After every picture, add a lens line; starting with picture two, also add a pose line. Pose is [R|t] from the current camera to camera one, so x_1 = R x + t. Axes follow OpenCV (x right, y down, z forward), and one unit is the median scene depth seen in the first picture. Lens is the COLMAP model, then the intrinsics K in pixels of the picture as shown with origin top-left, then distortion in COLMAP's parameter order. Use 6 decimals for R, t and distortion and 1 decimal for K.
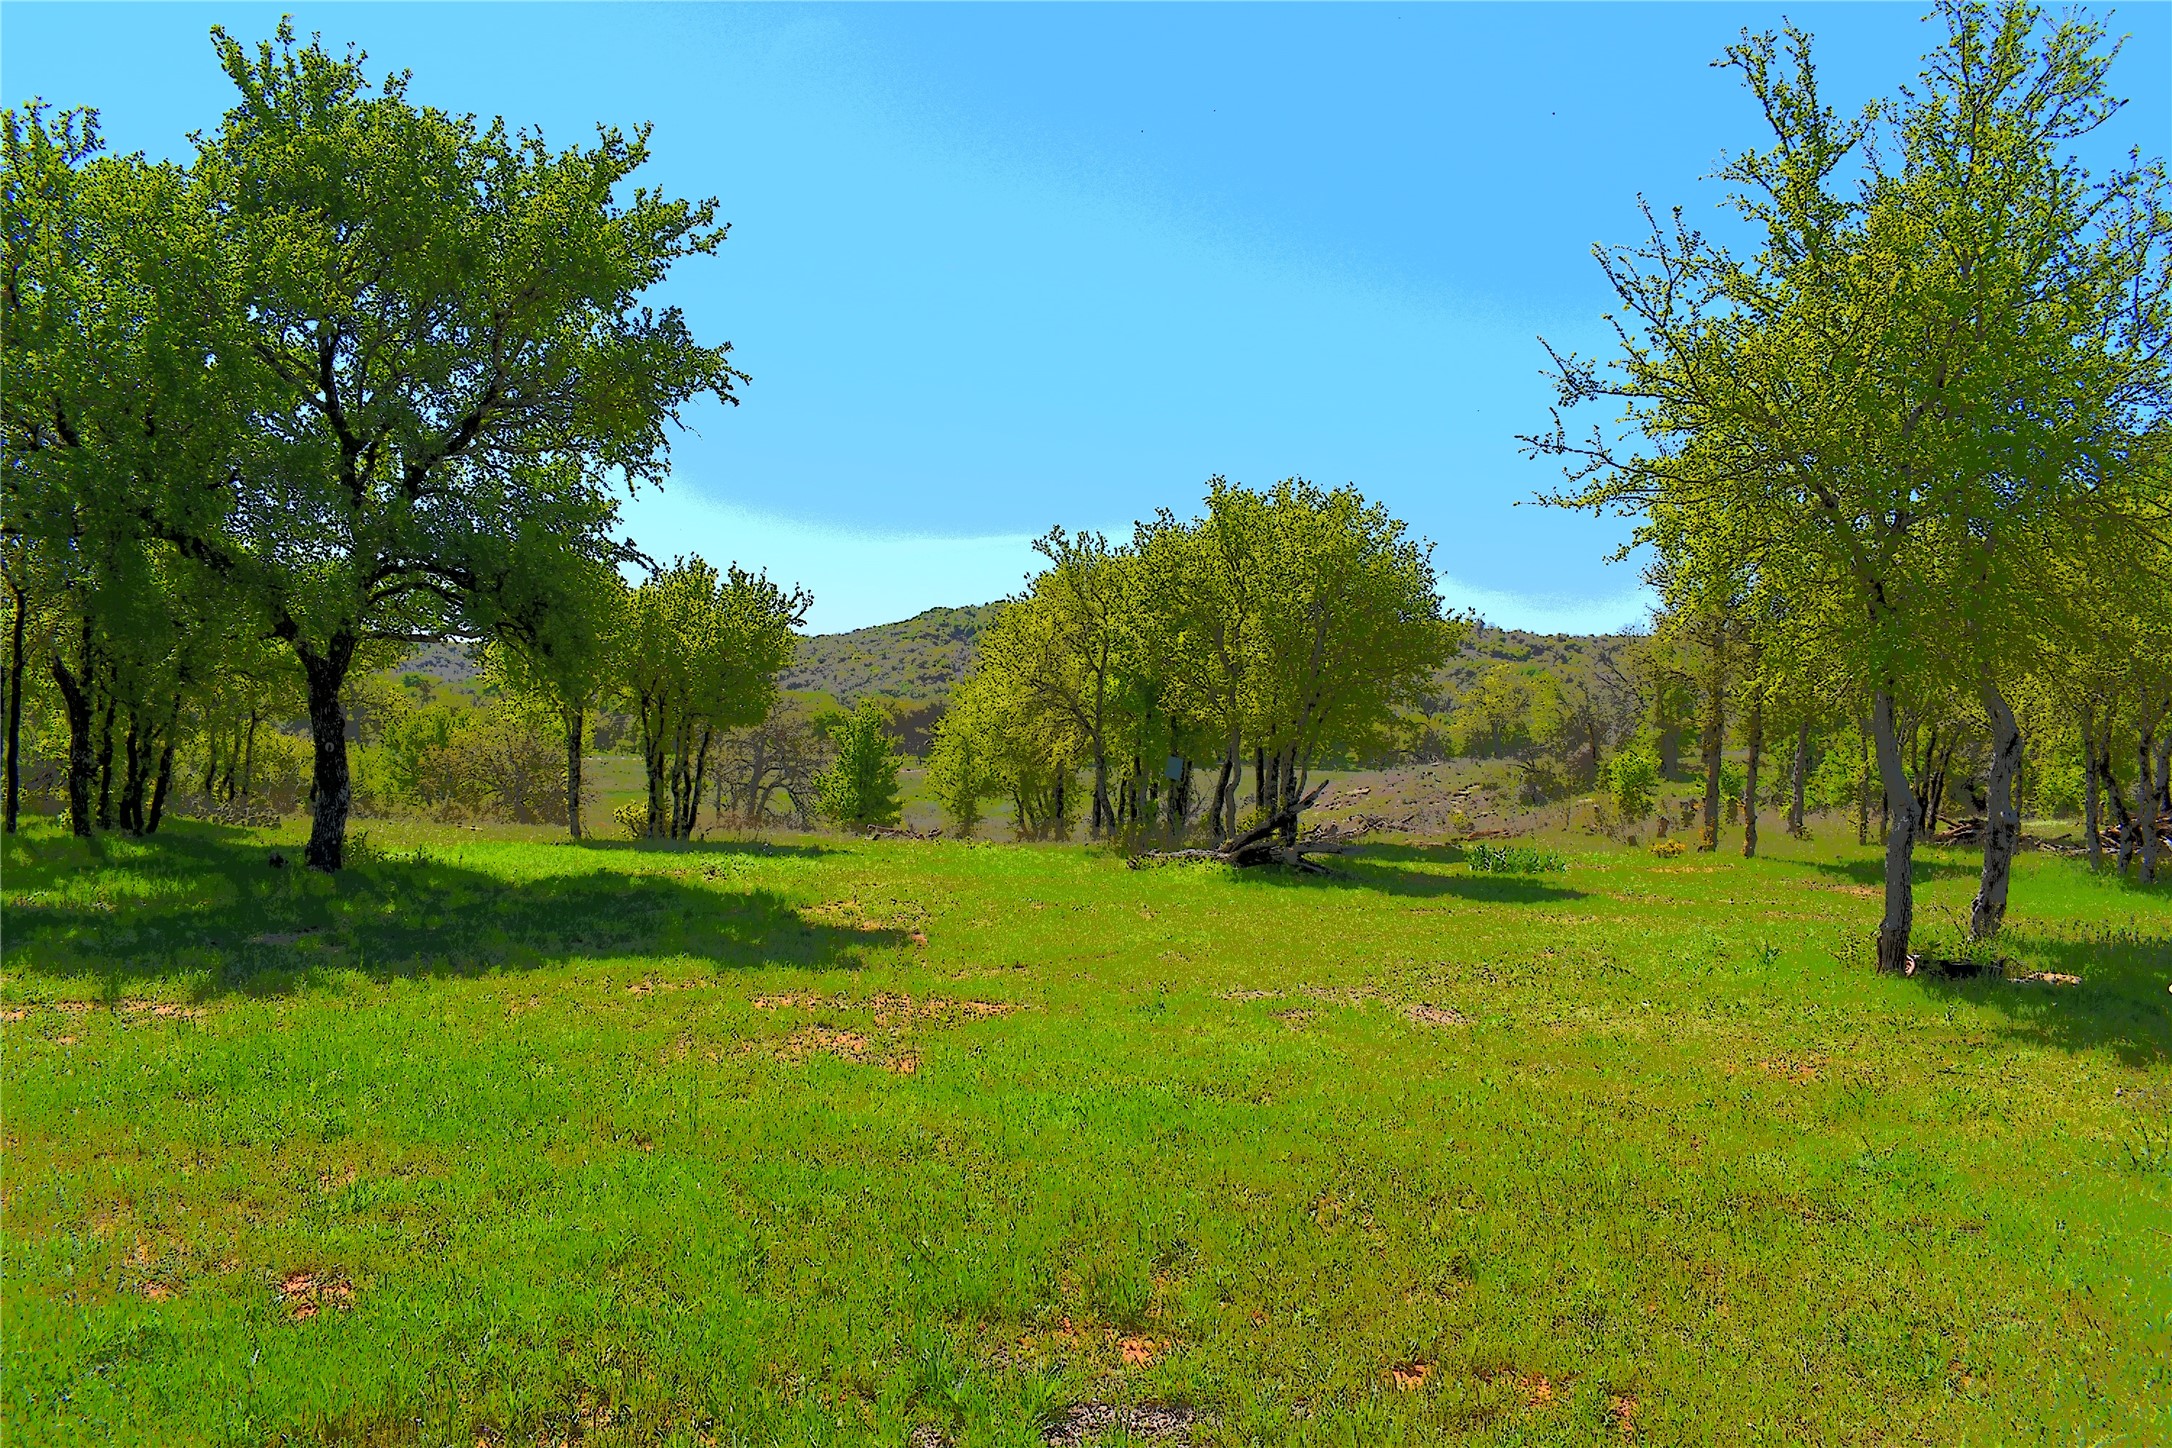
lens RADIAL K [[1670.4, 0, 1086.4], [0, 1670.4, 723.6], [0, 0, 1]] dist [0.000434, -0.000059]
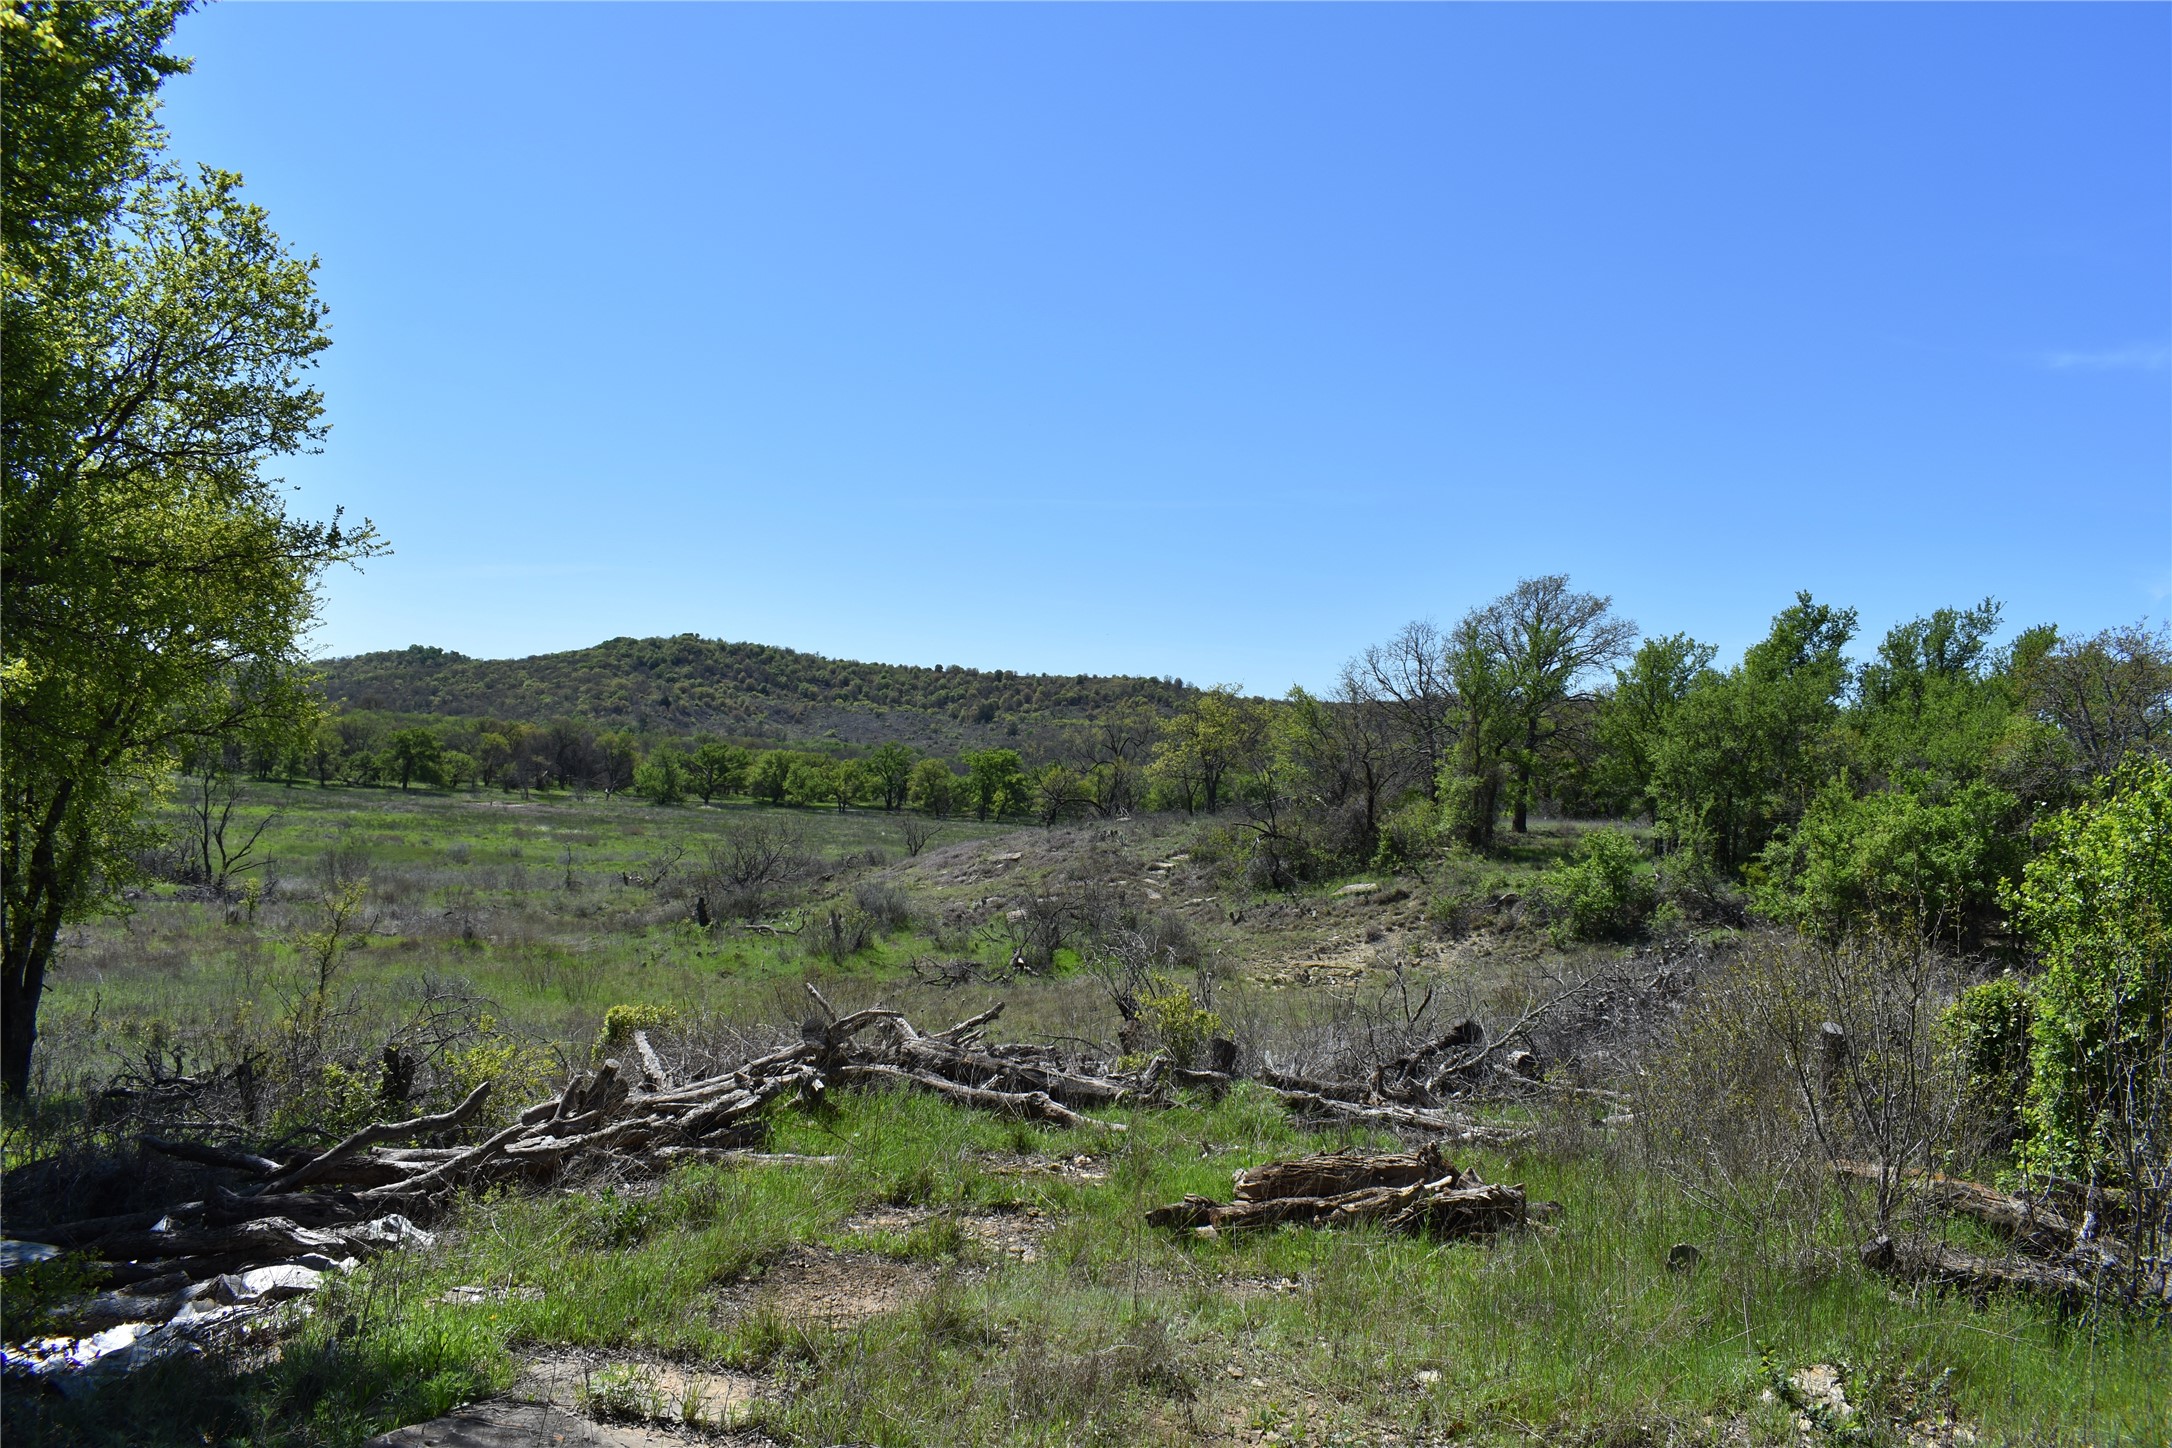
lens RADIAL K [[1670.4, 0, 1086.2], [0, 1670.4, 724.2], [0, 0, 1]] dist [0.000434, -0.000059]
pose [[0.982581, 0.048533, 0.179384, 0.073647], [-0.043207, 0.998505, -0.033482, 0.009331], [-0.180741, 0.025149, 0.983209, 0.350322]]
